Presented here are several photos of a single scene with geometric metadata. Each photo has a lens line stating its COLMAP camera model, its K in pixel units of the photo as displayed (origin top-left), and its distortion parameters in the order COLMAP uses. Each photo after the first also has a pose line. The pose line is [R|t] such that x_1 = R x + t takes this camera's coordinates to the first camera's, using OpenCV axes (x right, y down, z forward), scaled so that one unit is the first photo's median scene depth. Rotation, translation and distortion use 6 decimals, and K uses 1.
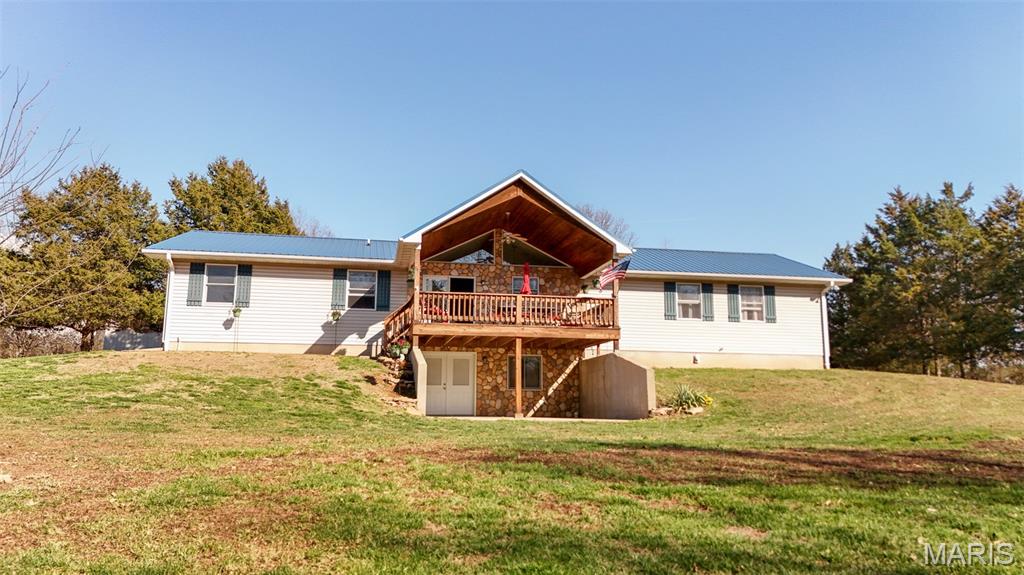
lens RADIAL K [[747.3, 0, 512.0], [0, 747.3, 287.5], [0, 0, 1]] dist [0.082636, -0.081970]
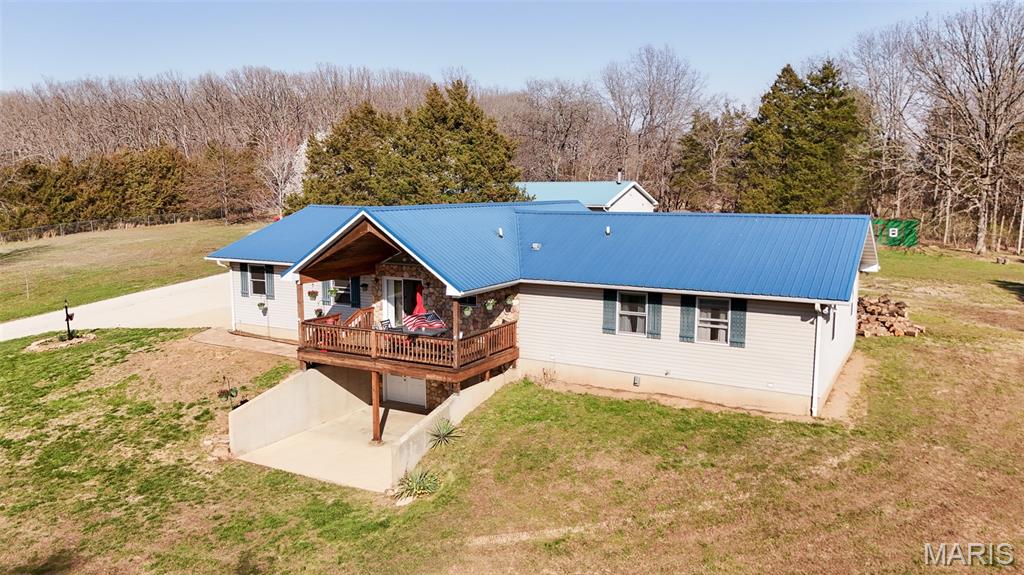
lens RADIAL K [[747.3, 0, 512.0], [0, 747.3, 287.5], [0, 0, 1]] dist [0.082636, -0.081970]
pose [[0.766080, 0.081343, -0.637578, 0.729495], [0.107234, 0.961882, 0.251564, -0.258554], [0.633737, -0.261088, 0.728155, 0.344340]]
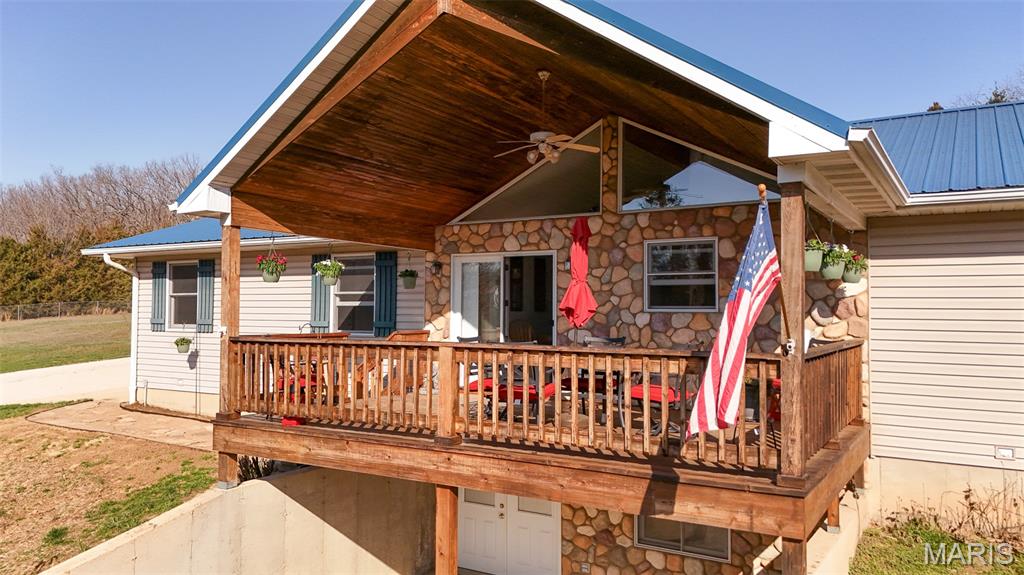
lens RADIAL K [[747.3, 0, 512.0], [0, 747.3, 287.5], [0, 0, 1]] dist [0.082636, -0.081970]
pose [[0.745051, -0.022621, -0.666623, 0.211319], [0.106515, 0.990634, 0.085430, -0.032748], [0.658447, -0.134655, 0.740483, 0.712798]]
